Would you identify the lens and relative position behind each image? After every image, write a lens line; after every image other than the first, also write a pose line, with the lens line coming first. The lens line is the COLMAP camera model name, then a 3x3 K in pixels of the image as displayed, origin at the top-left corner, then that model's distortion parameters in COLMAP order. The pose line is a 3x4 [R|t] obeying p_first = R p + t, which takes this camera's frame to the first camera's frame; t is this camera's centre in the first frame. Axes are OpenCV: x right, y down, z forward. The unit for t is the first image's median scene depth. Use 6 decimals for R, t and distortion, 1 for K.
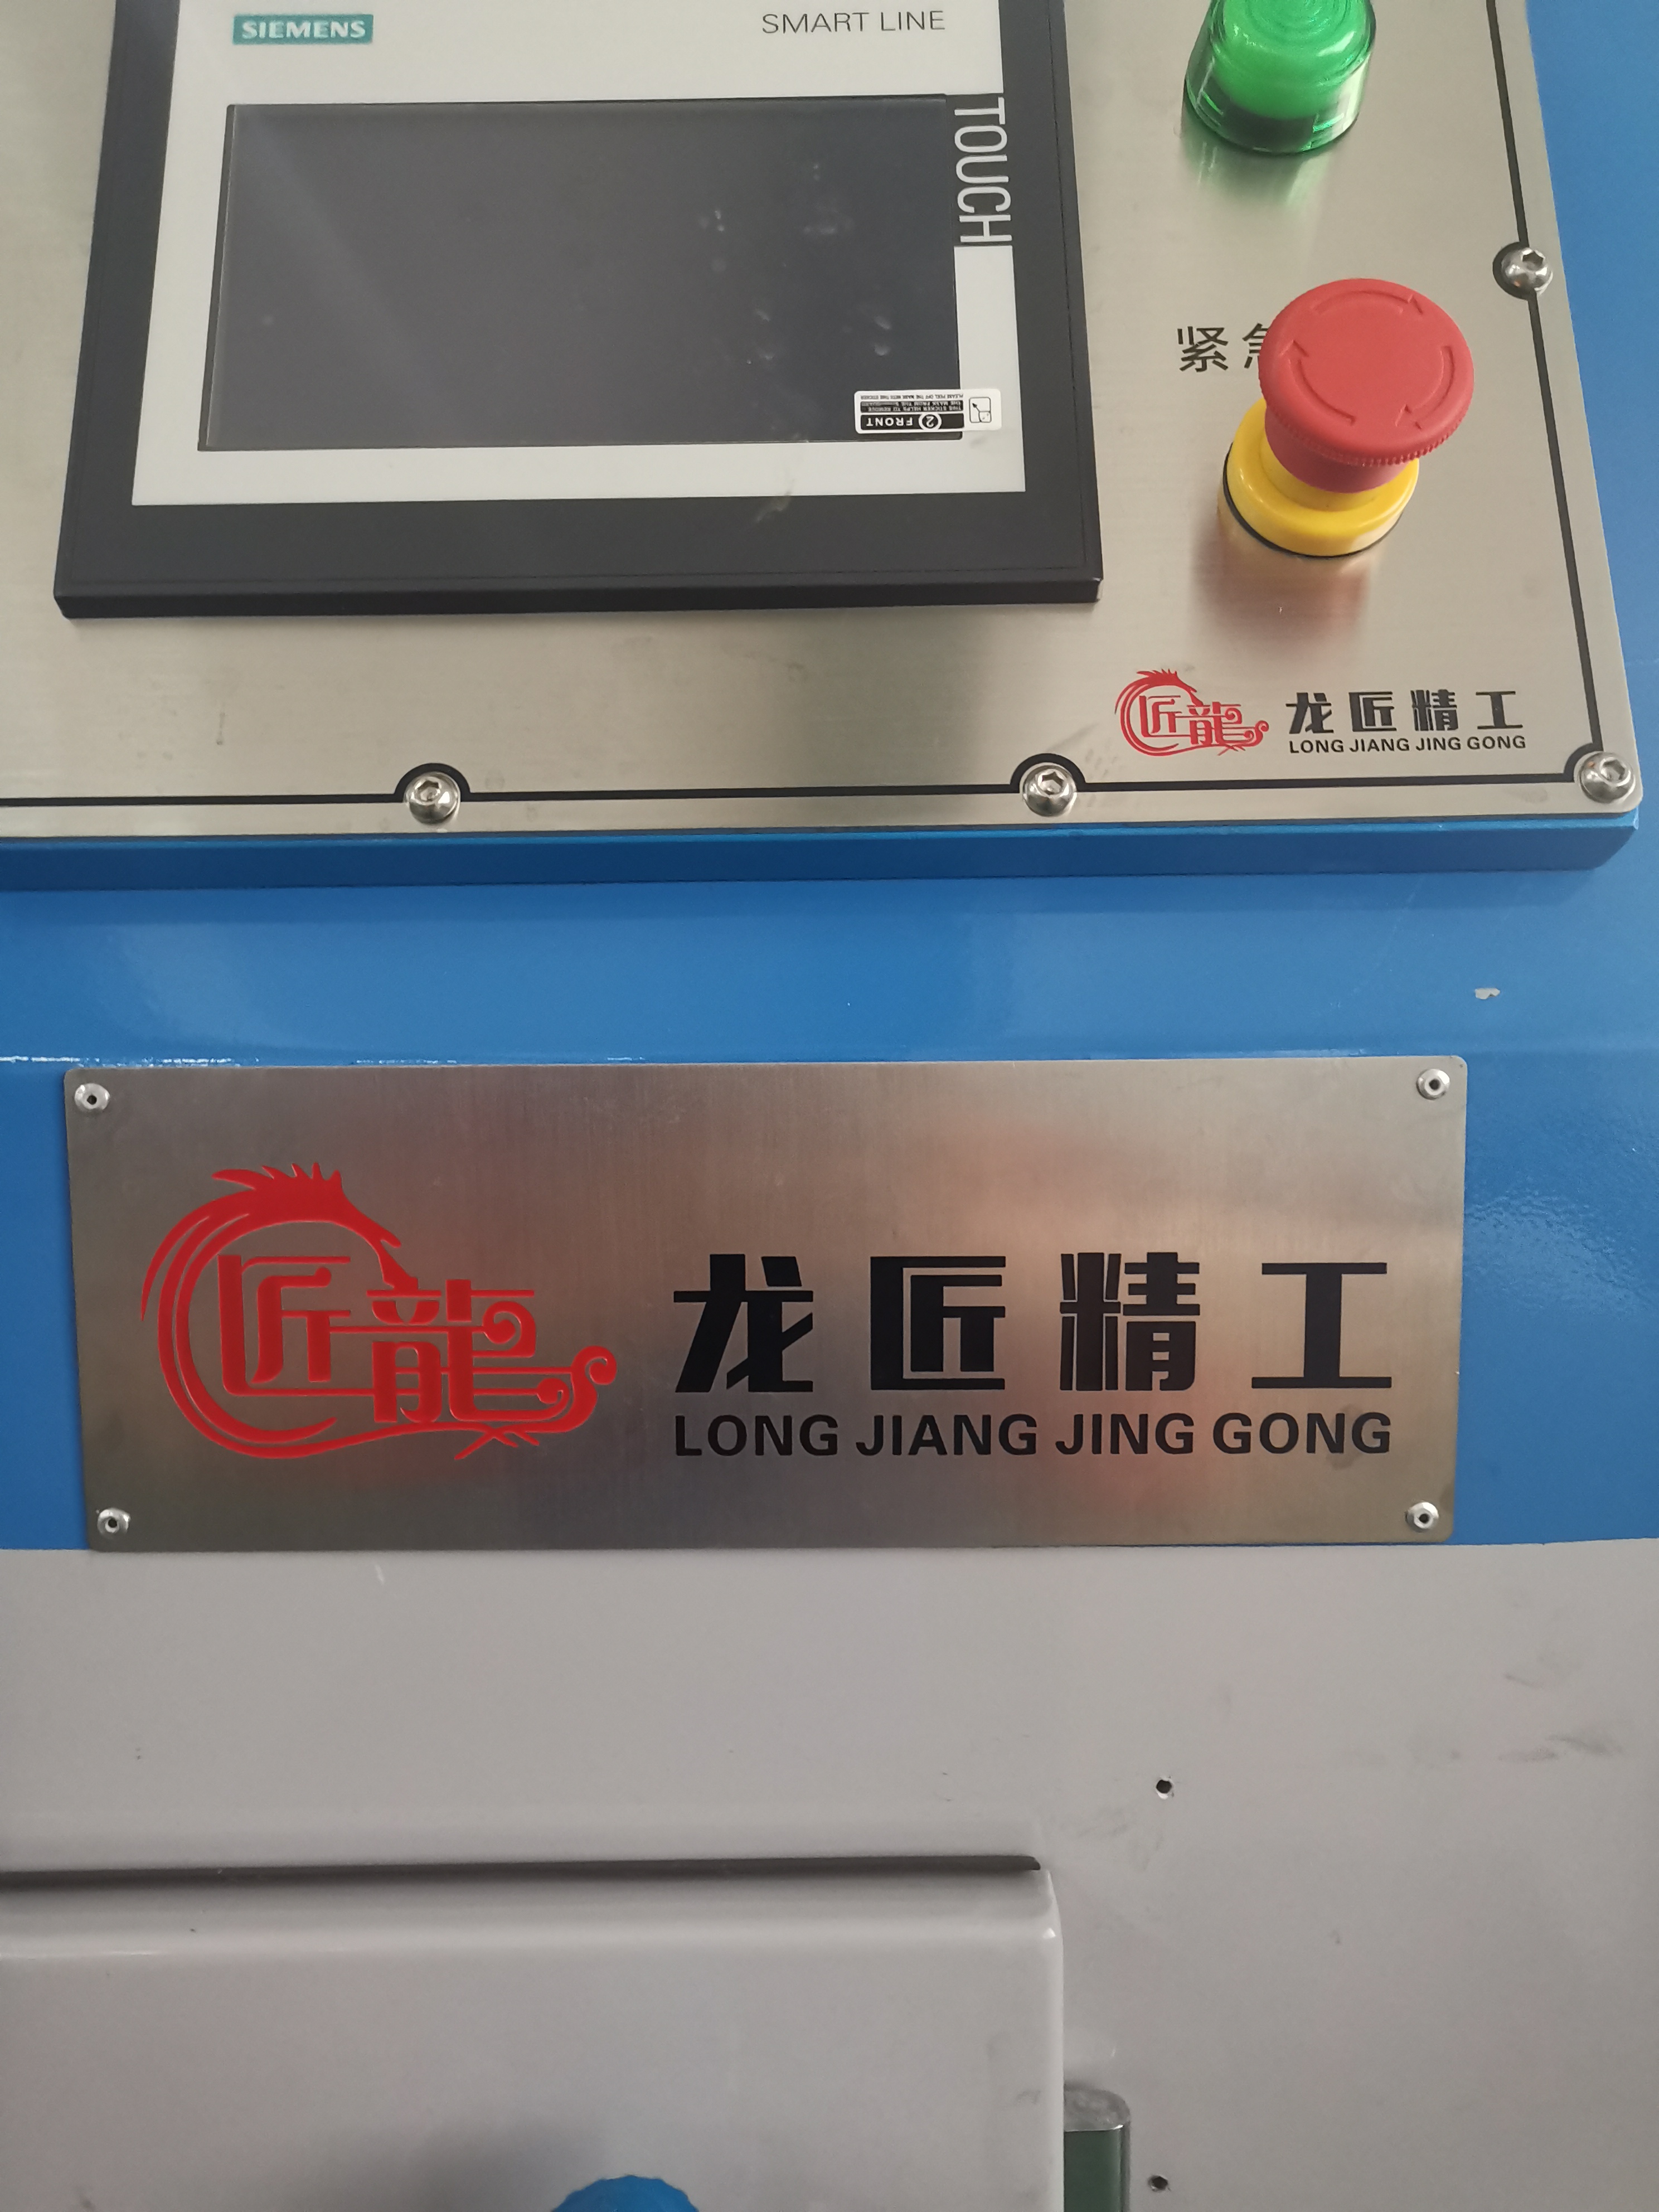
lens RADIAL K [[1756.5, 0, 813.3], [0, 1756.5, 1120.0], [0, 0, 1]] dist [0.022766, 0.008670]
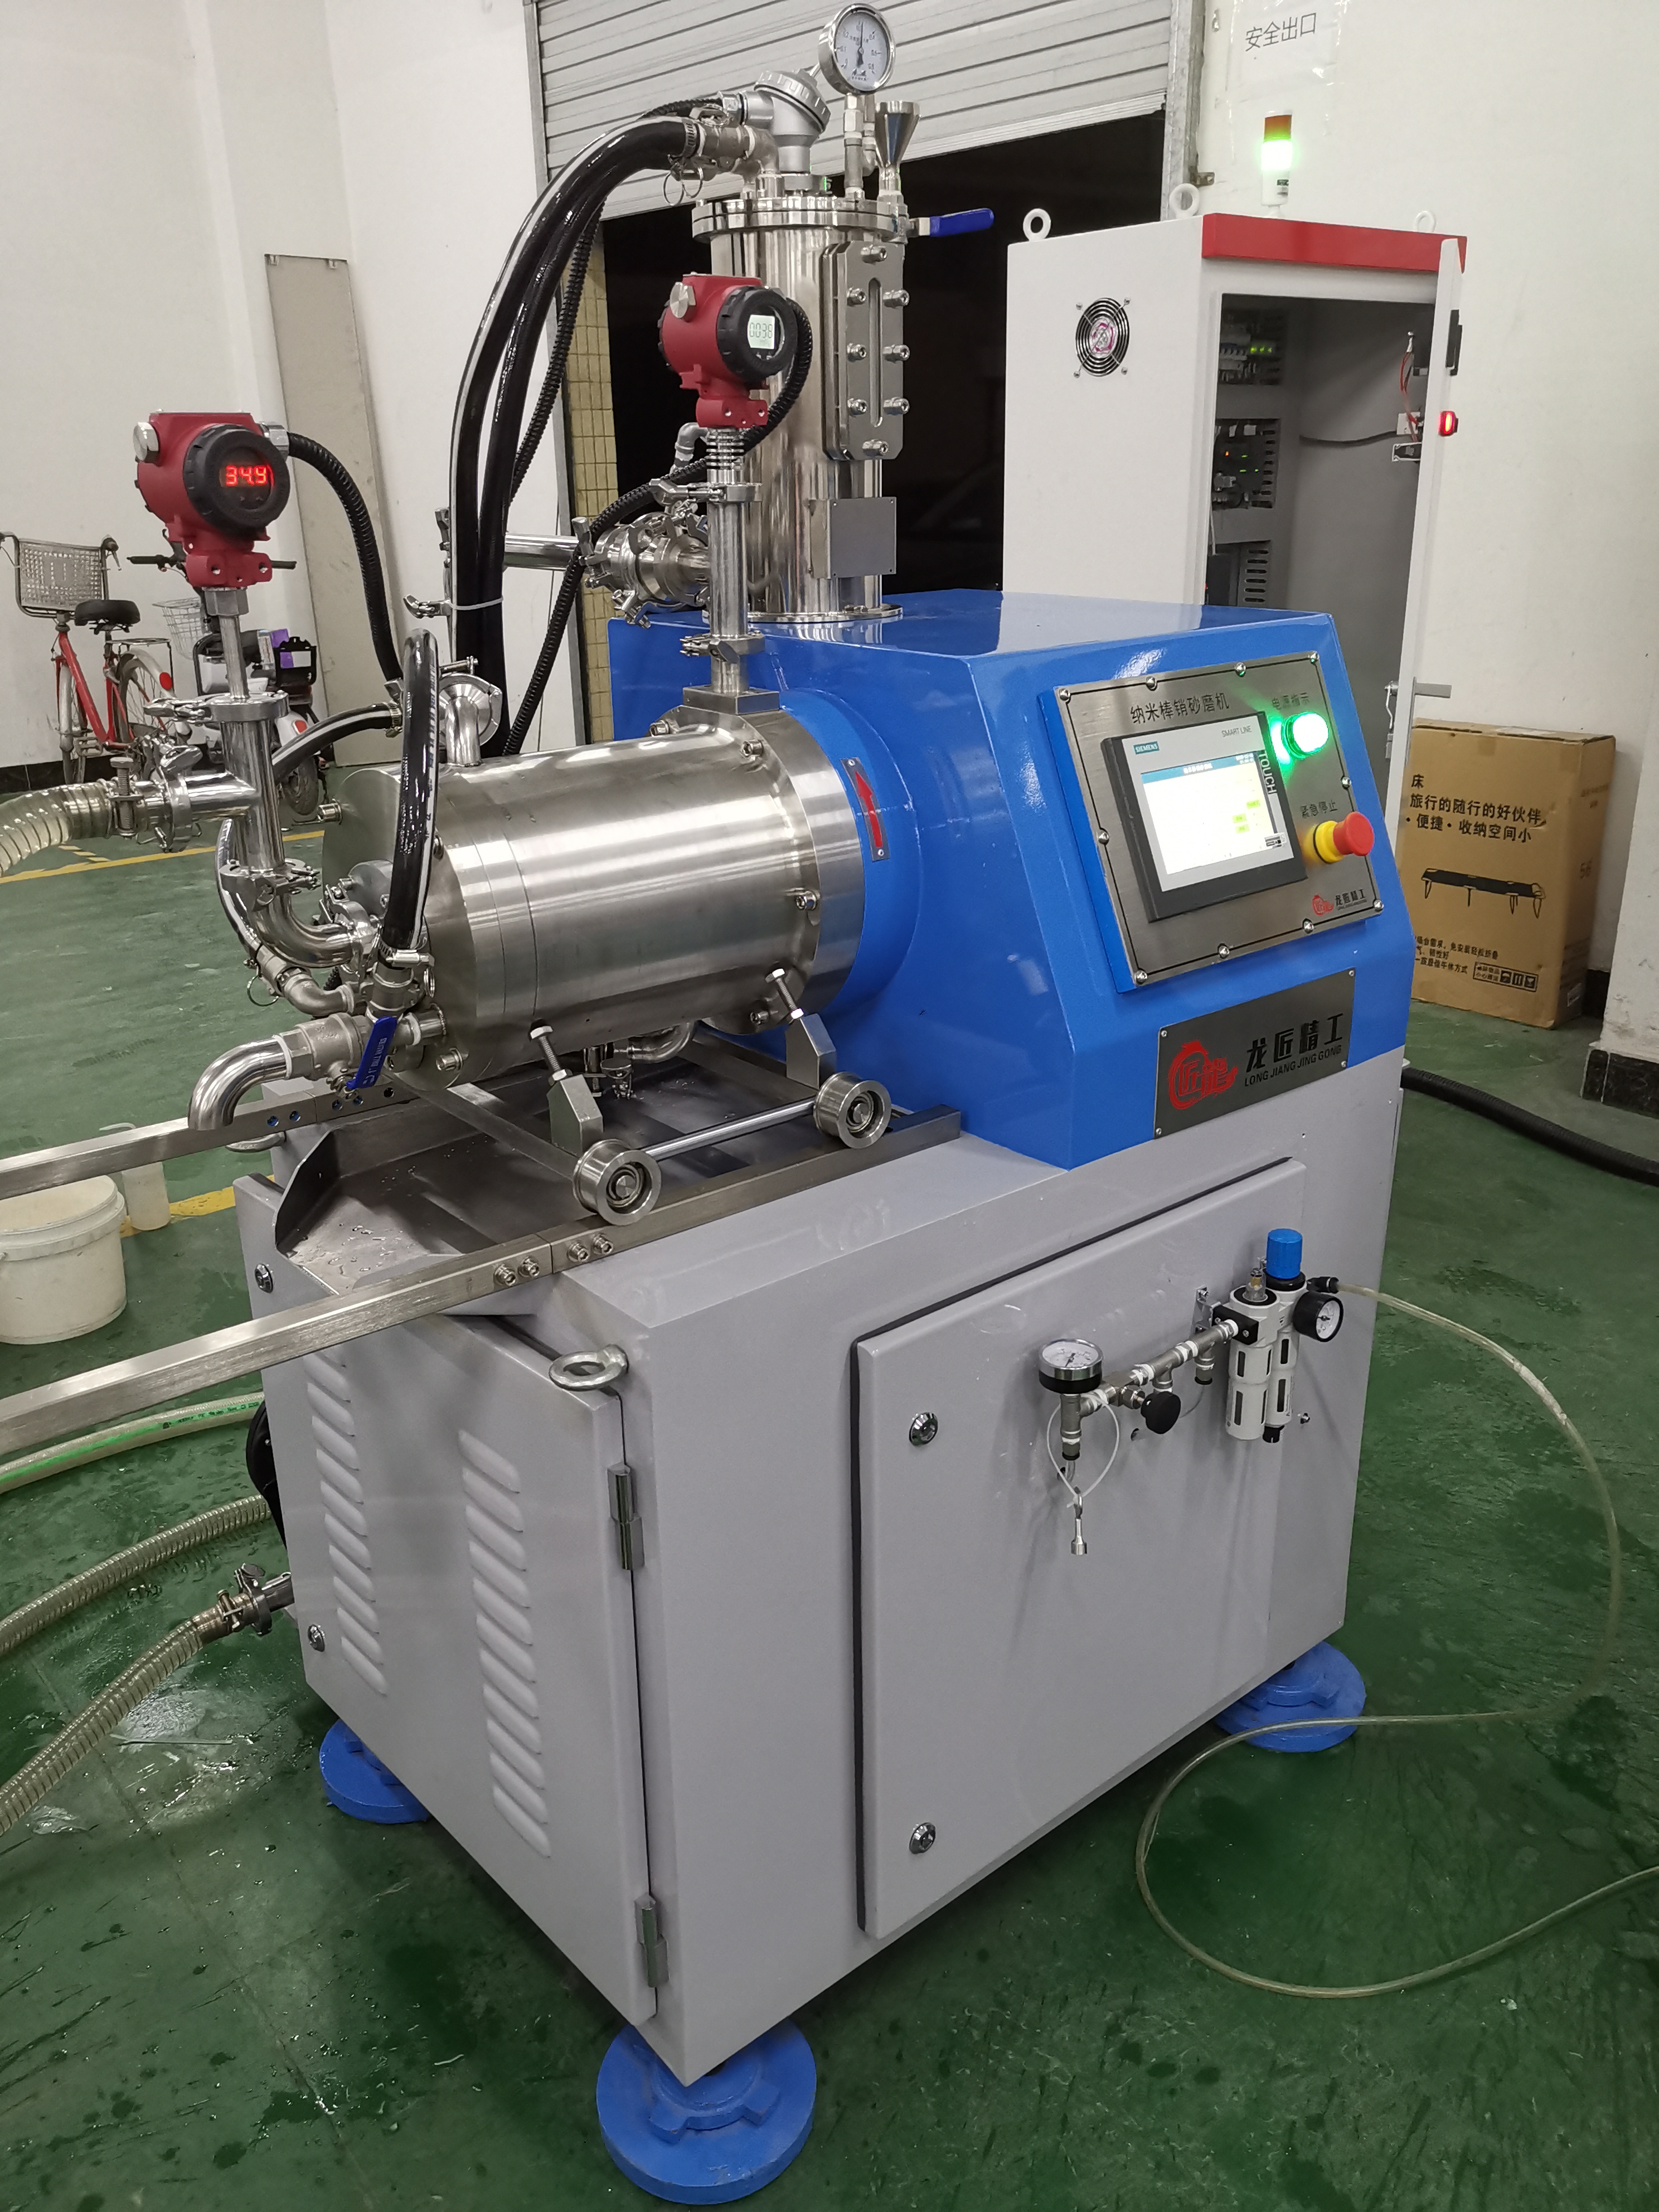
lens RADIAL K [[1756.5, 0, 828.4], [0, 1756.5, 1115.4], [0, 0, 1]] dist [0.022766, 0.008670]
pose [[0.761152, -0.225715, 0.608030, -3.550181], [0.081703, 0.963389, 0.255354, -0.944307], [-0.643407, -0.144685, 0.751727, -1.634245]]
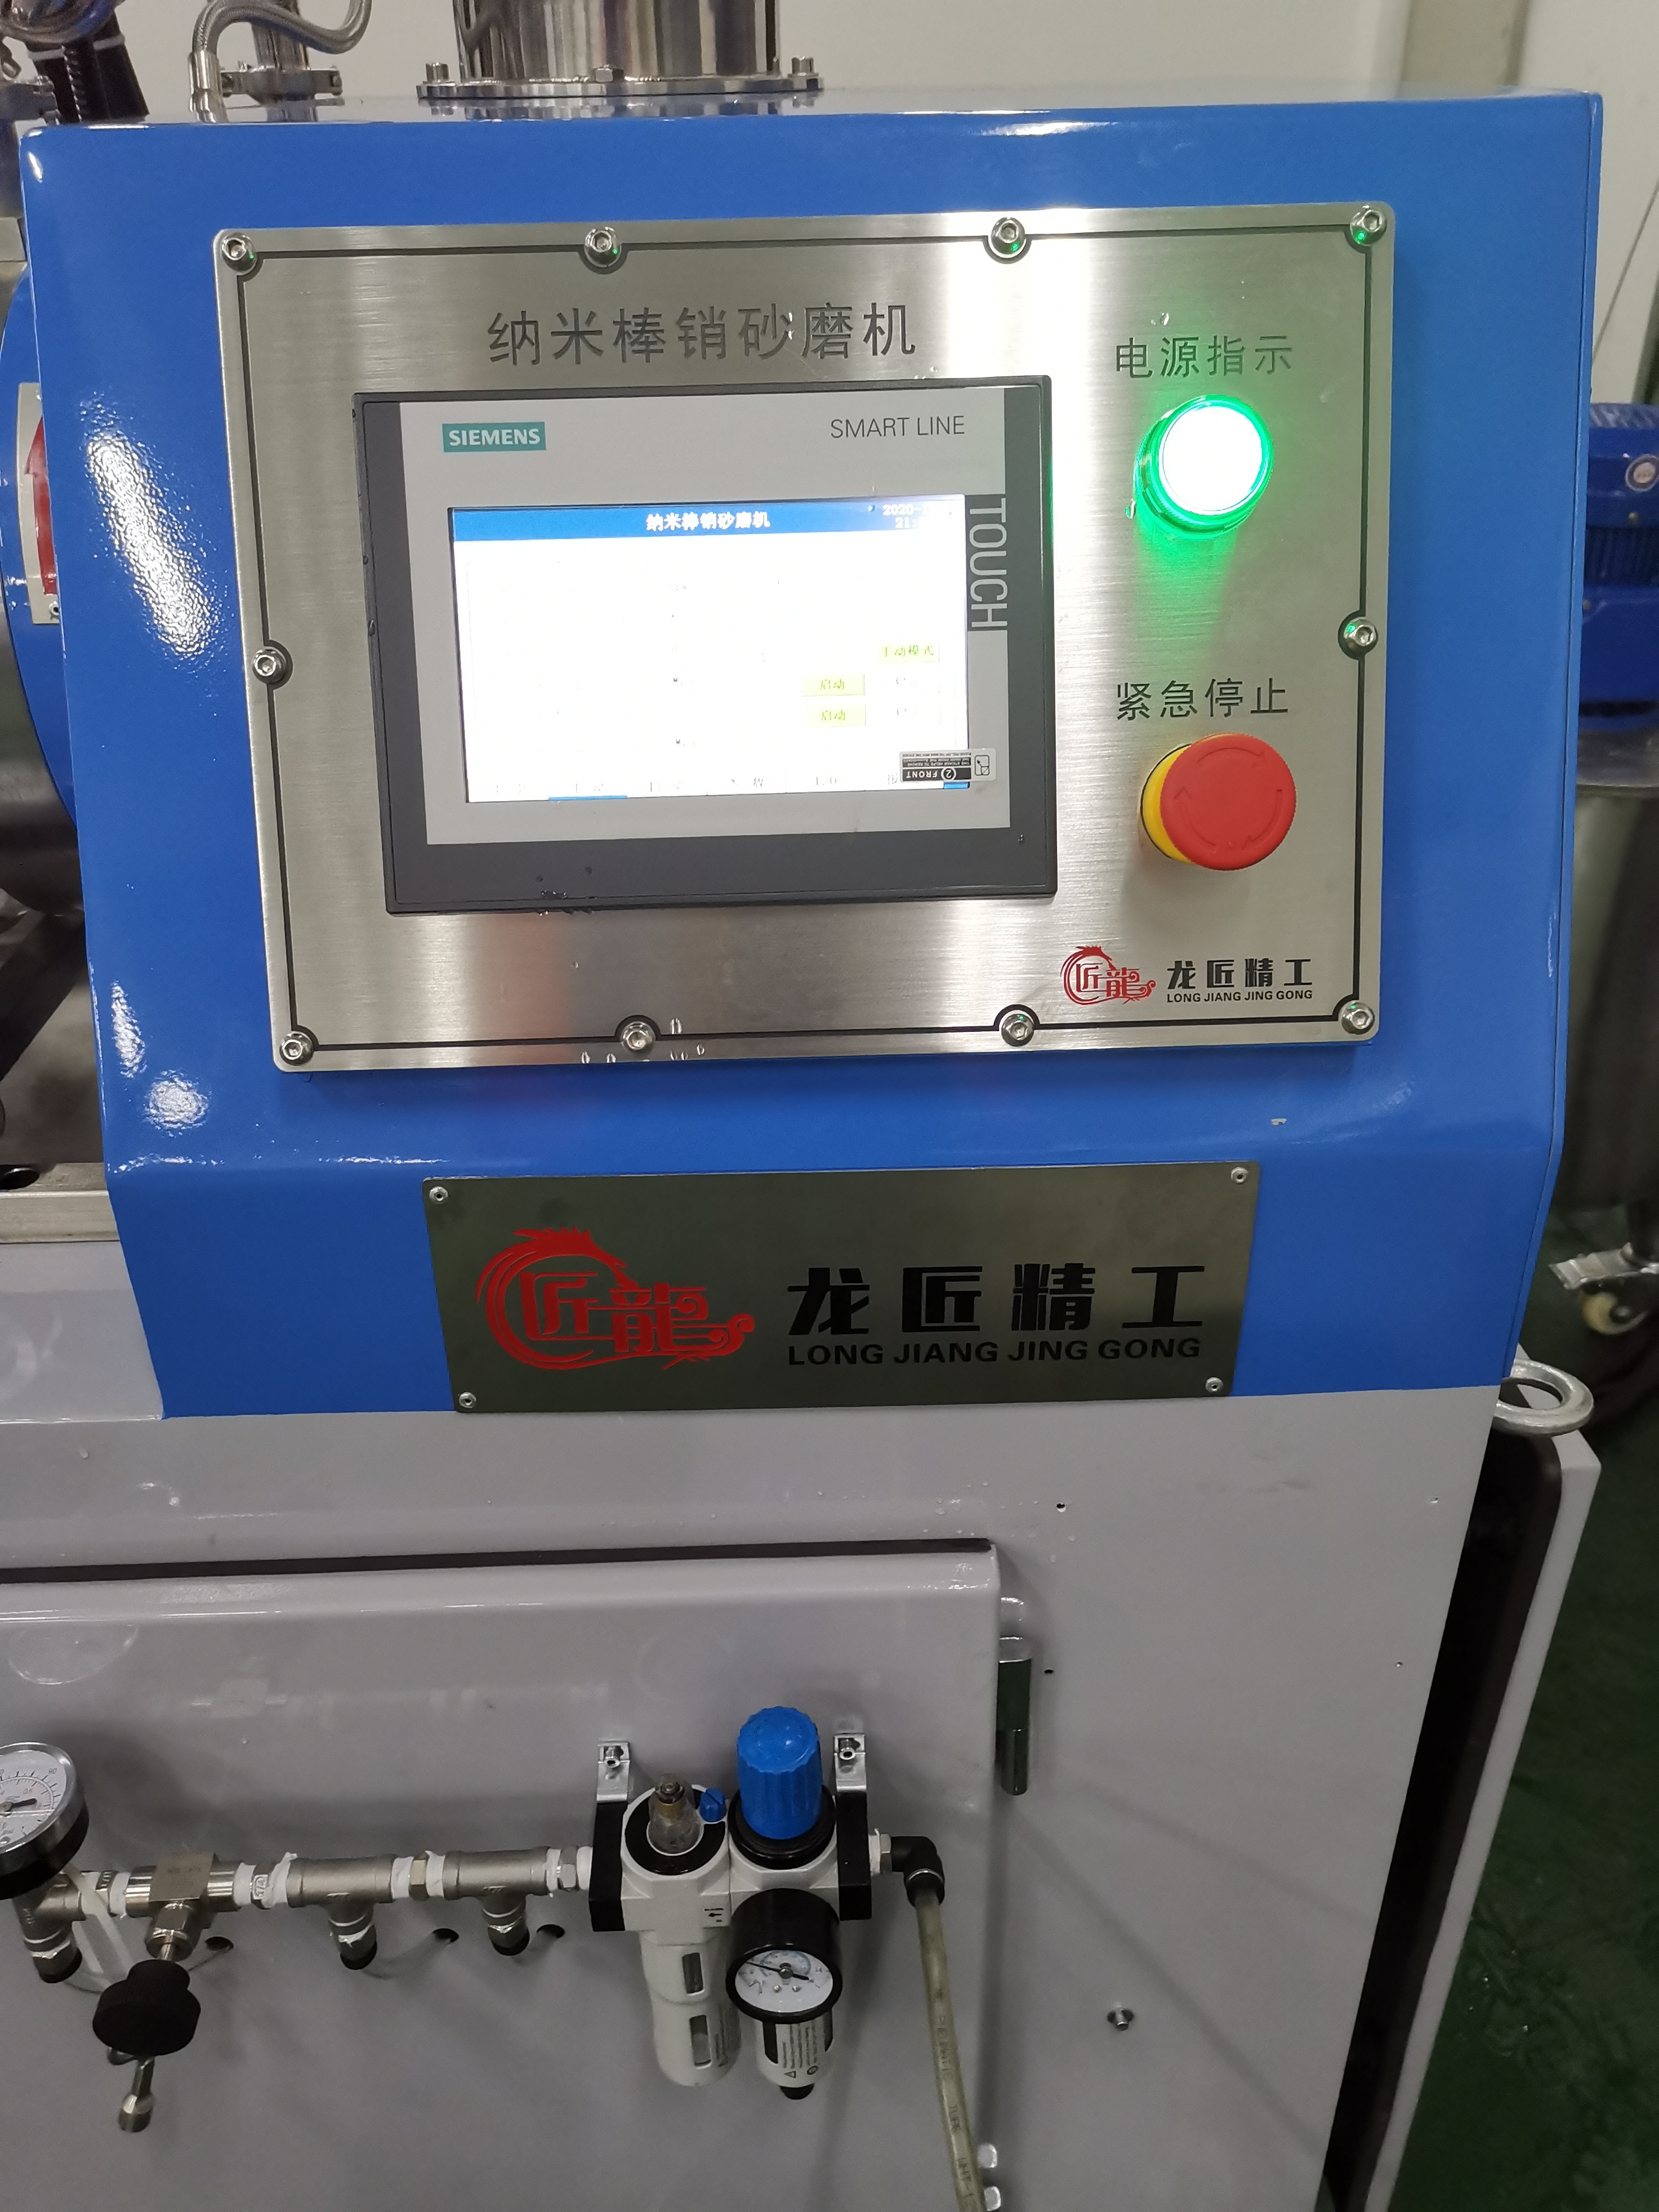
lens RADIAL K [[1756.5, 0, 831.6], [0, 1756.5, 1119.9], [0, 0, 1]] dist [0.022766, 0.008670]
pose [[0.999708, -0.014378, 0.019399, -0.067150], [0.005277, 0.914078, 0.405505, -0.737918], [-0.023563, -0.405284, 0.913887, -0.491987]]
